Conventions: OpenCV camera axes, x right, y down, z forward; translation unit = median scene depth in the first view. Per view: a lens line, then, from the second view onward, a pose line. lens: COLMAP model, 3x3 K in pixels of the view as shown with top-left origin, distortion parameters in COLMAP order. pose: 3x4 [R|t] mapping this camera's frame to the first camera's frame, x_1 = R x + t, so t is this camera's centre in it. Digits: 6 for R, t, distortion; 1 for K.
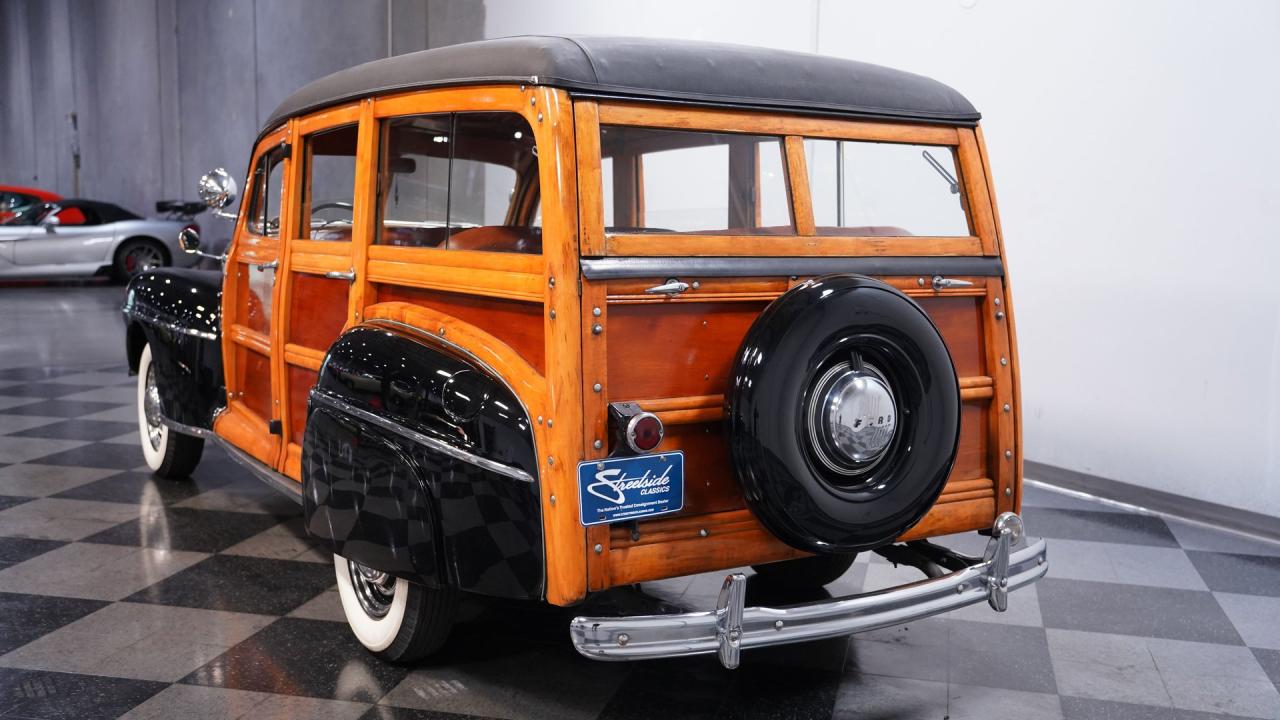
lens RADIAL K [[1294.3, 0, 640.0], [0, 1294.3, 360.0], [0, 0, 1]] dist [0.011737, 0.005976]
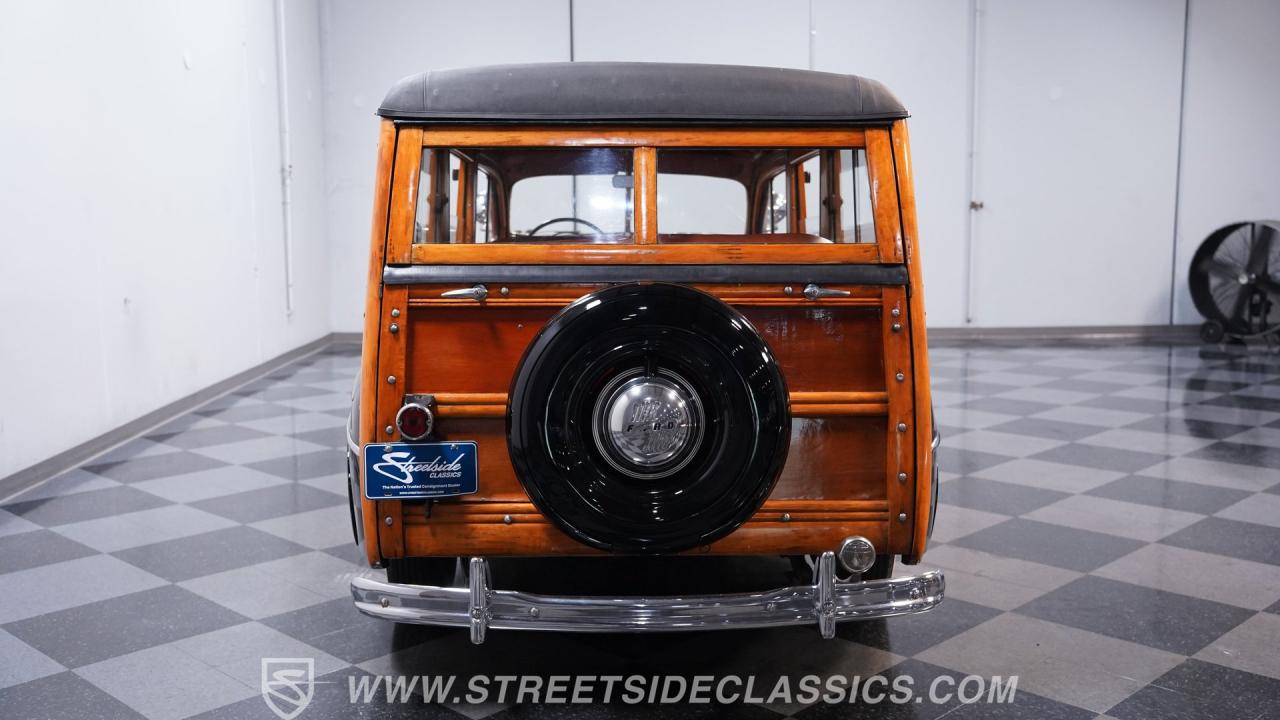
lens RADIAL K [[1294.3, 0, 640.0], [0, 1294.3, 360.0], [0, 0, 1]] dist [0.011737, 0.005976]
pose [[0.865400, 0.037556, -0.499671, 0.711076], [-0.039808, 0.999188, 0.006155, -0.011340], [0.499497, 0.014565, 0.866193, 0.120237]]
